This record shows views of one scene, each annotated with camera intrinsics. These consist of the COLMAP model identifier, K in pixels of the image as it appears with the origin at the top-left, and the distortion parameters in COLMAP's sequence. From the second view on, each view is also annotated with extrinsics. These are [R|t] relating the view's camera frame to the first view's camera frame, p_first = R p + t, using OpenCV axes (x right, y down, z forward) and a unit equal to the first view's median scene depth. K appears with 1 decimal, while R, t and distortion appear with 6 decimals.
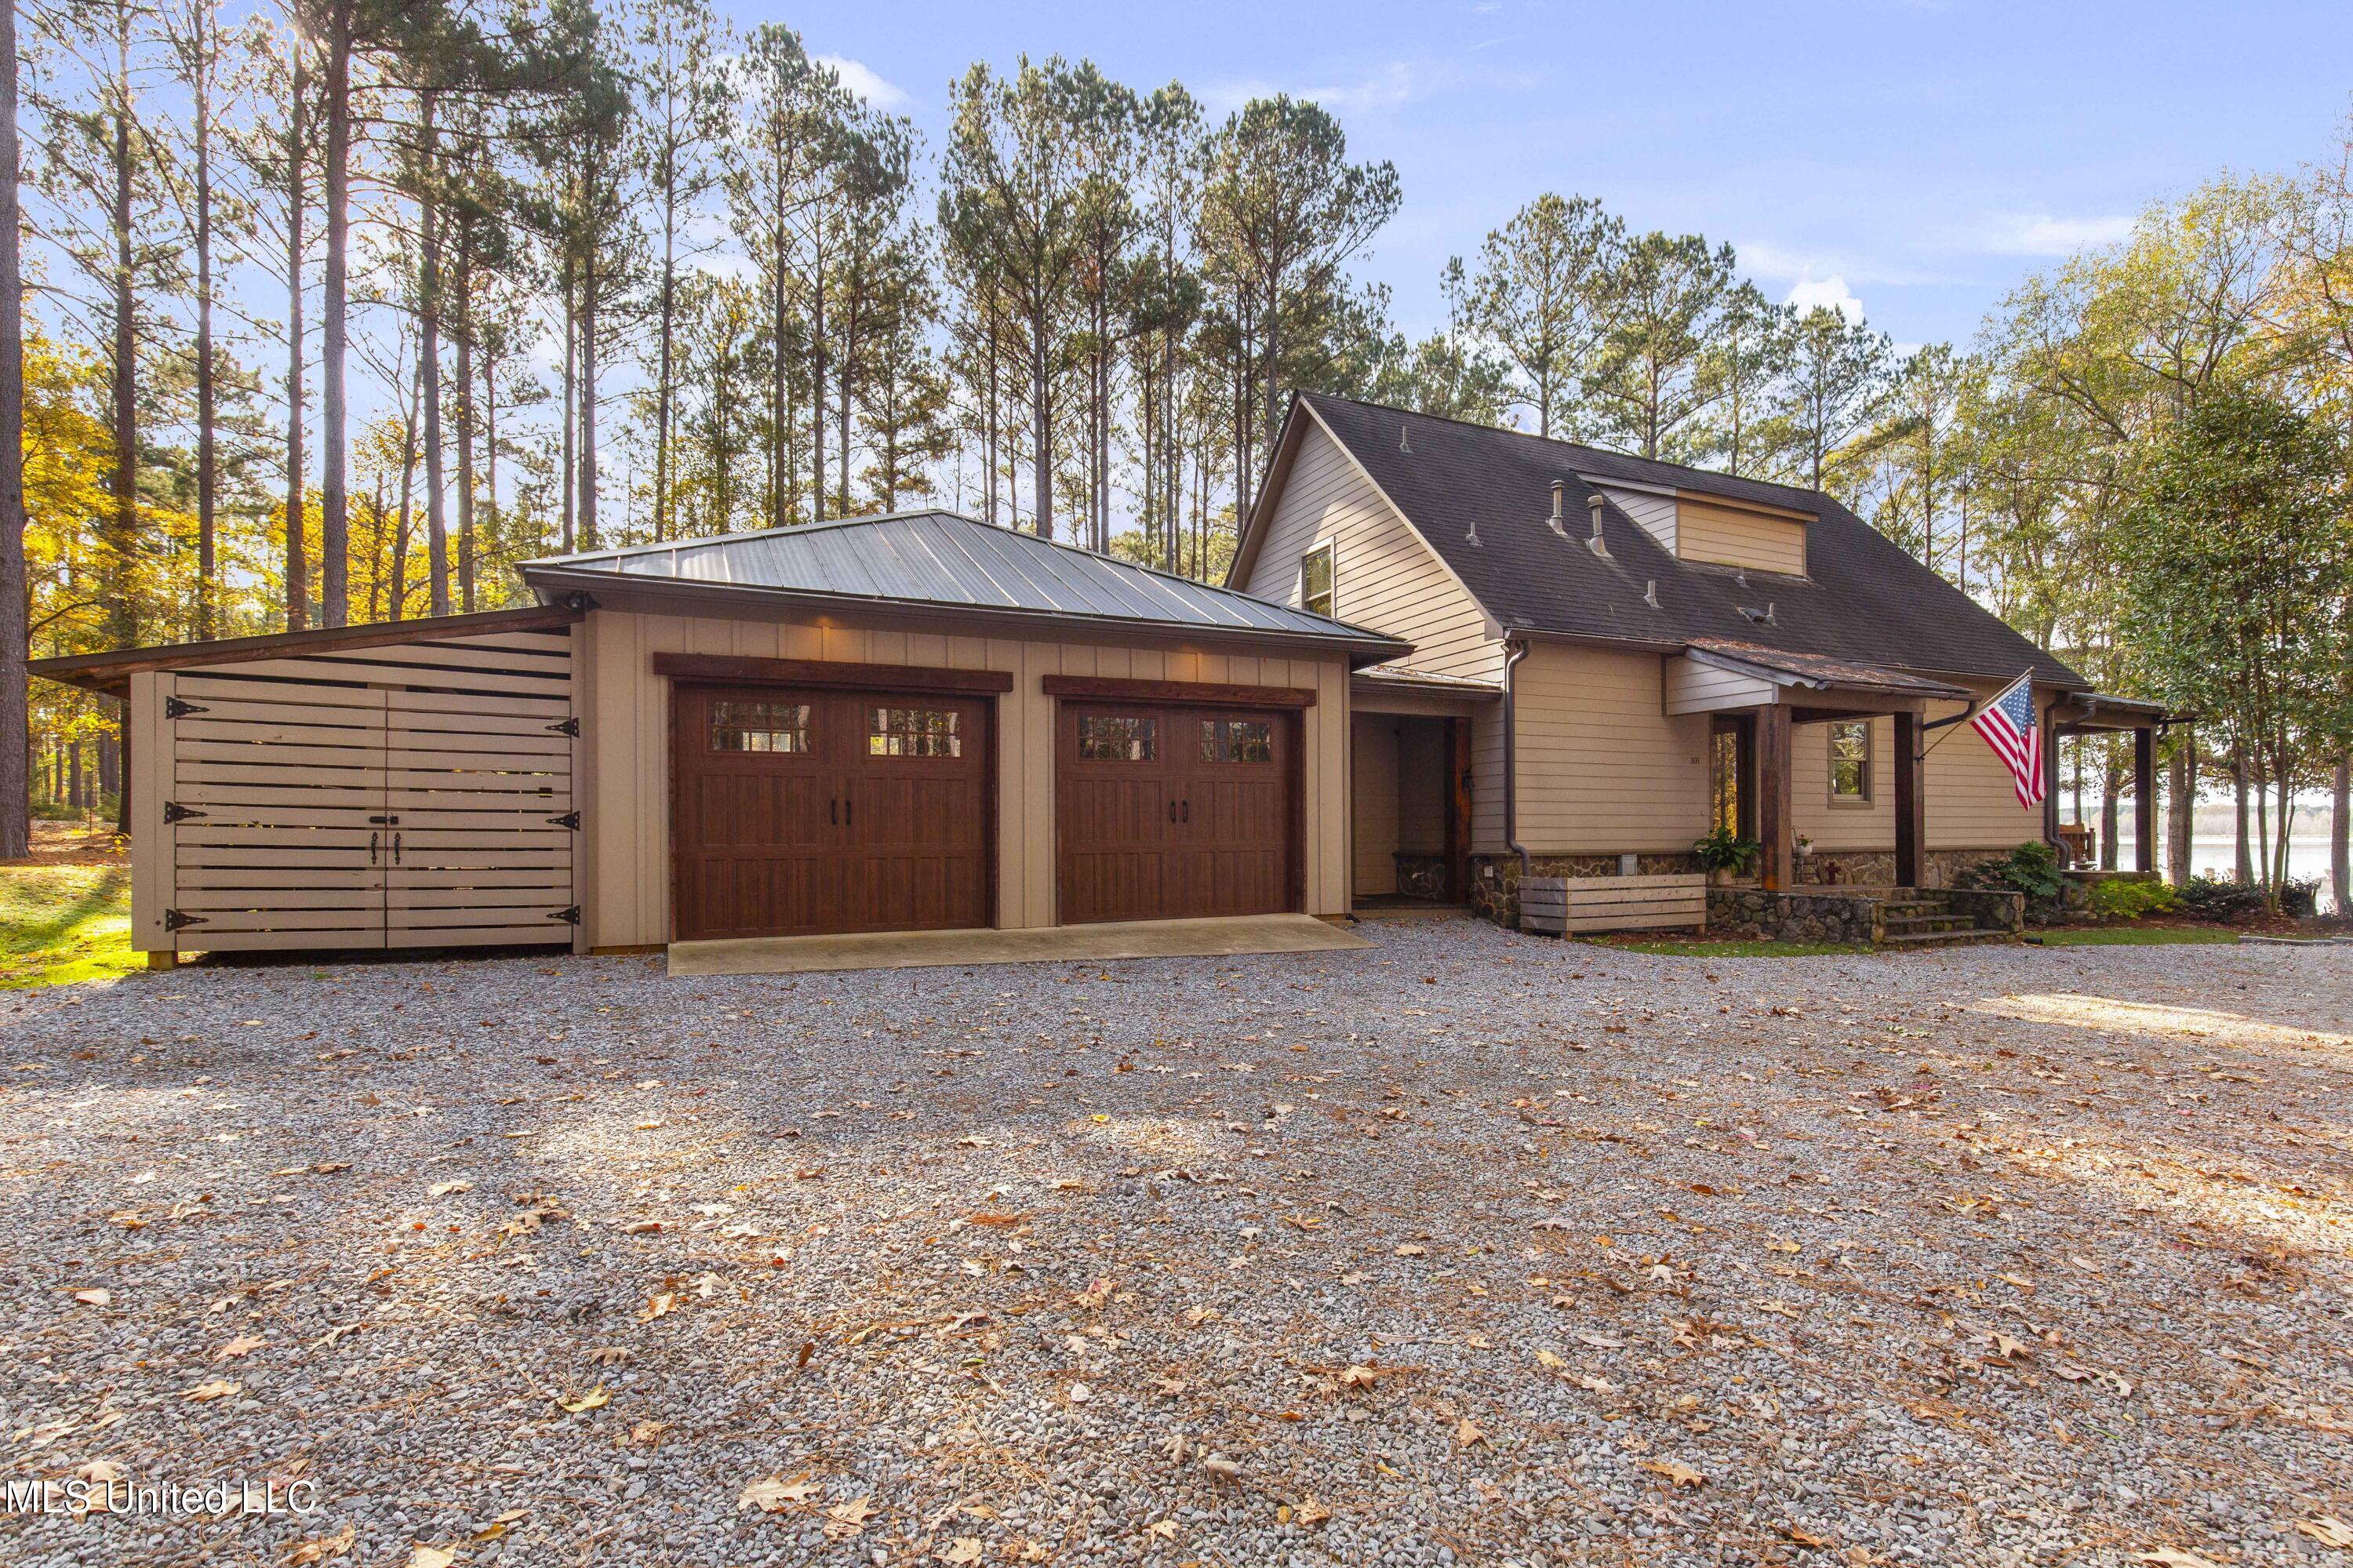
lens RADIAL K [[1137.6, 0, 1134.5], [0, 1137.6, 822.5], [0, 0, 1]] dist [0.002303, -0.000771]
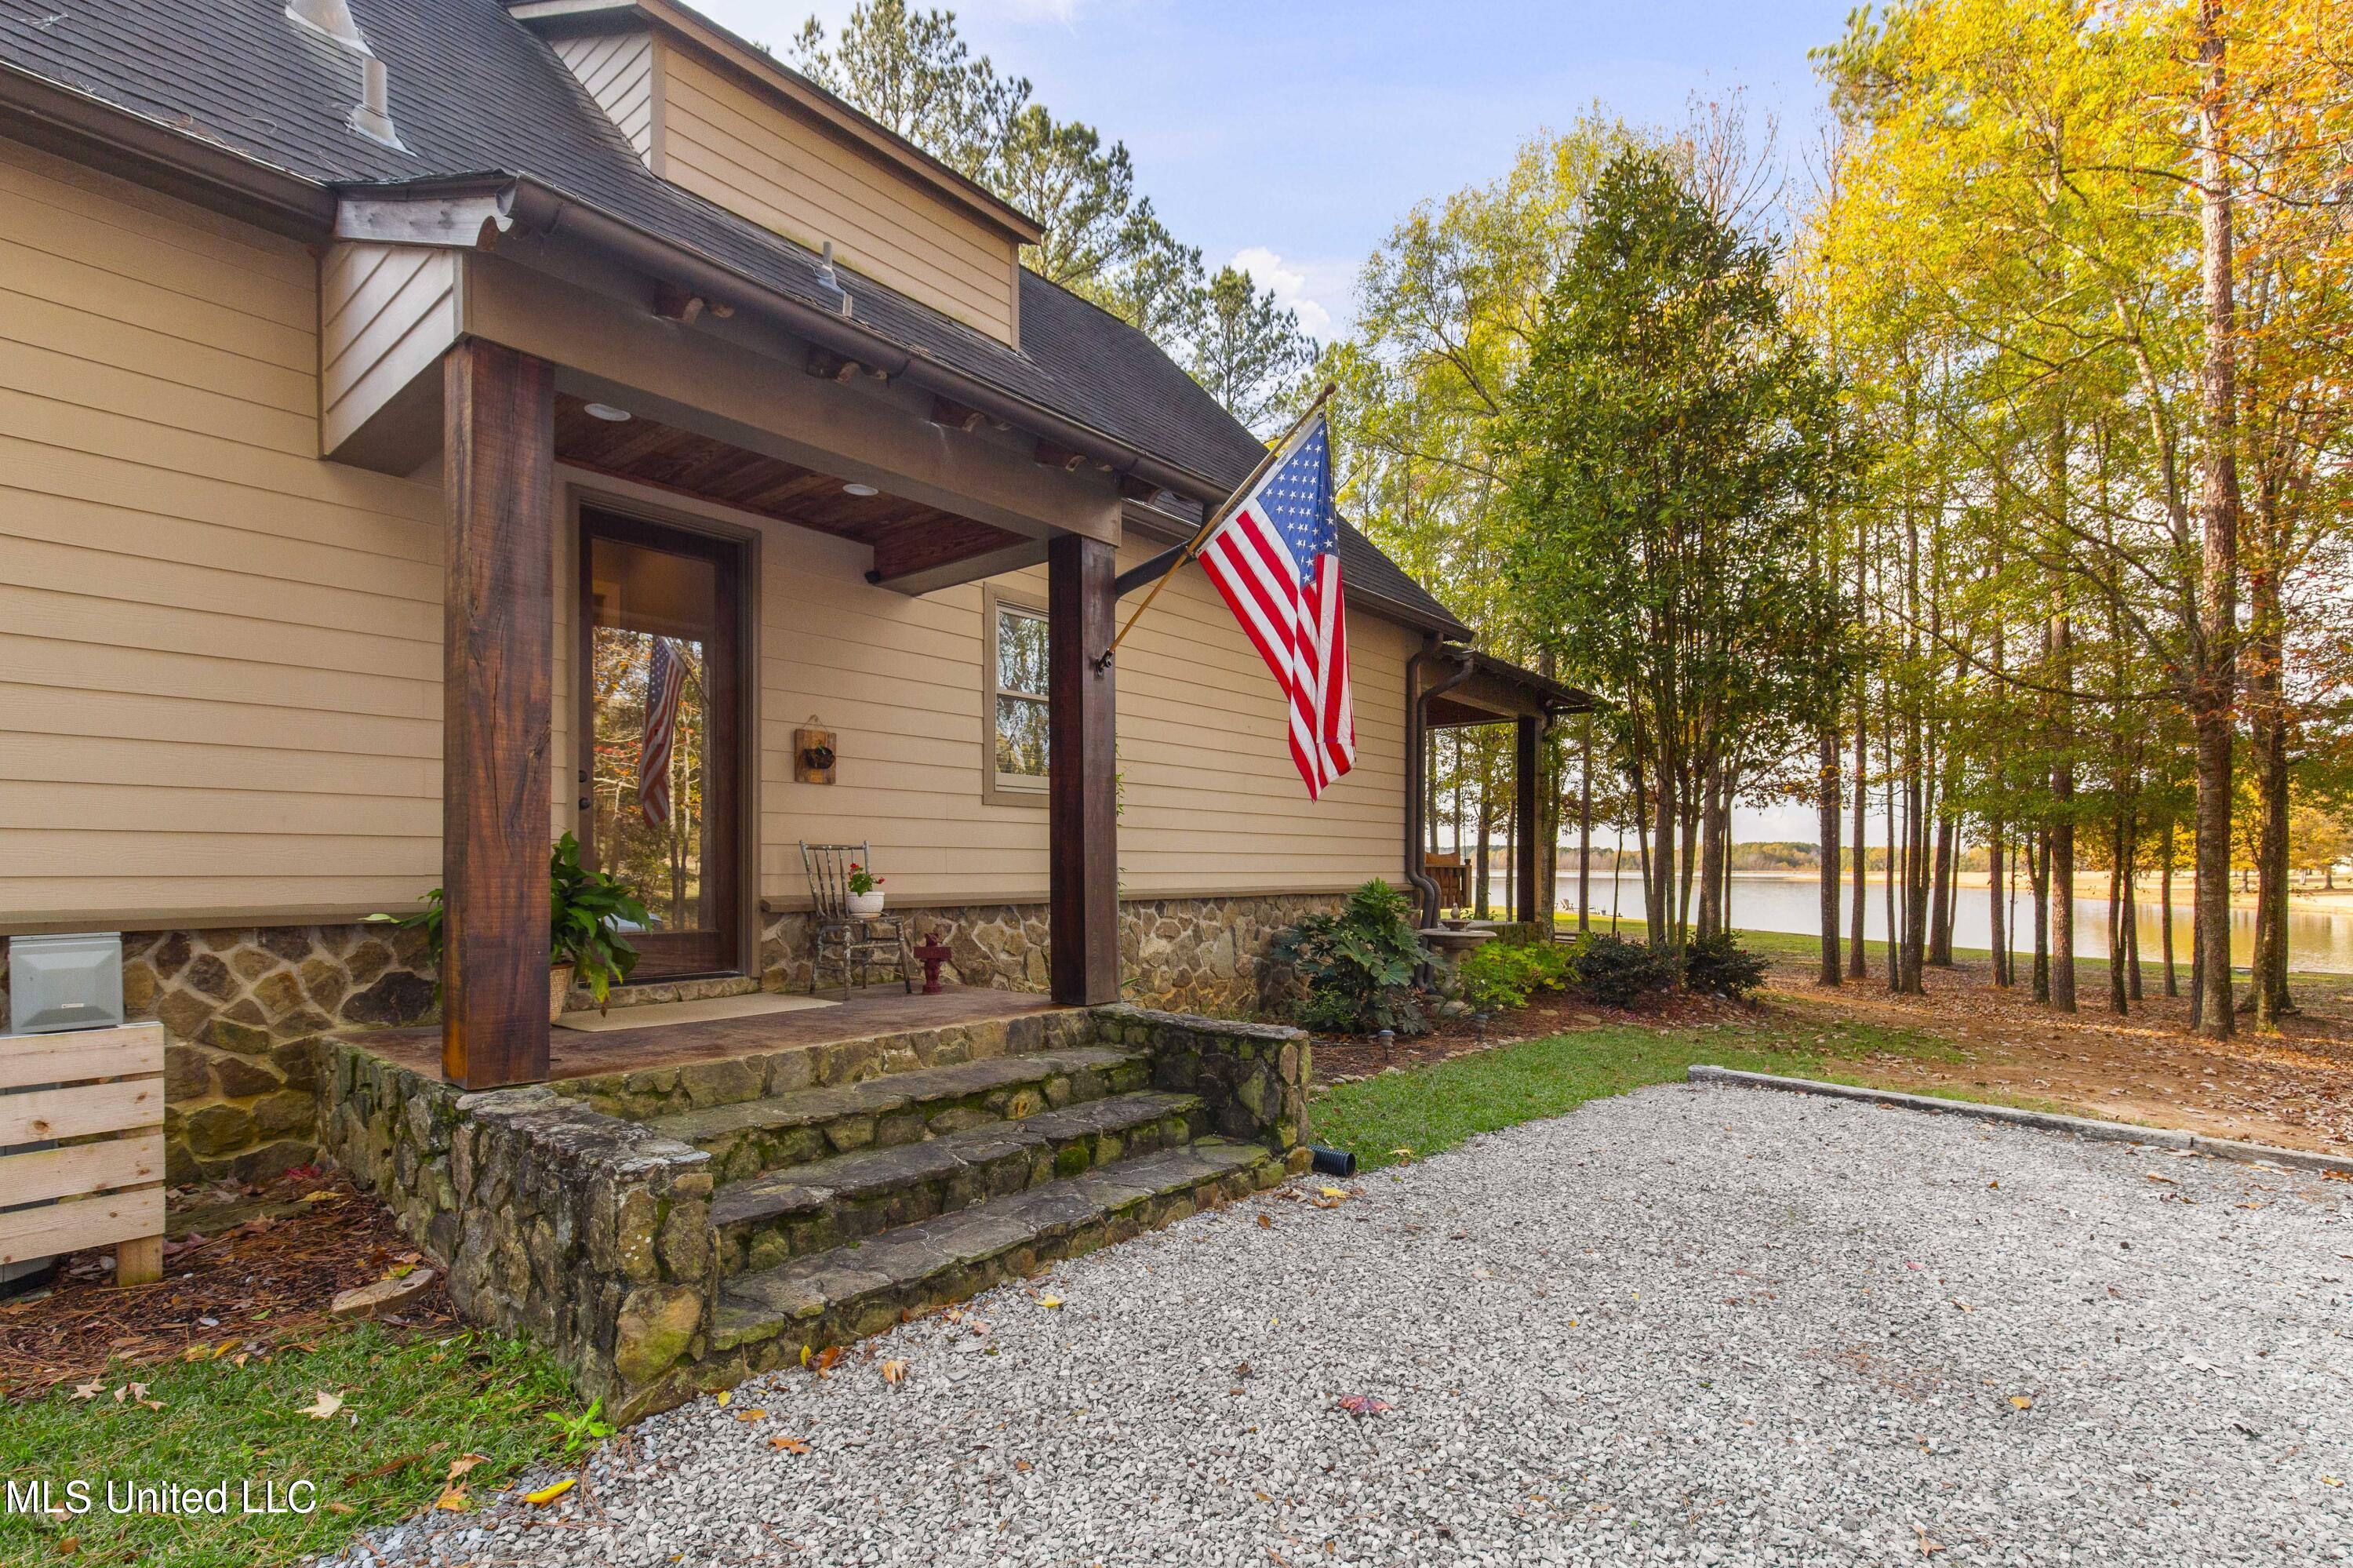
lens RADIAL K [[1137.6, 0, 1134.5], [0, 1137.6, 822.5], [0, 0, 1]] dist [0.002303, -0.000771]
pose [[0.915865, 0.026097, 0.400638, 0.399180], [-0.017005, 0.999511, -0.026233, 0.004427], [-0.401126, 0.017213, 0.915861, 0.473087]]
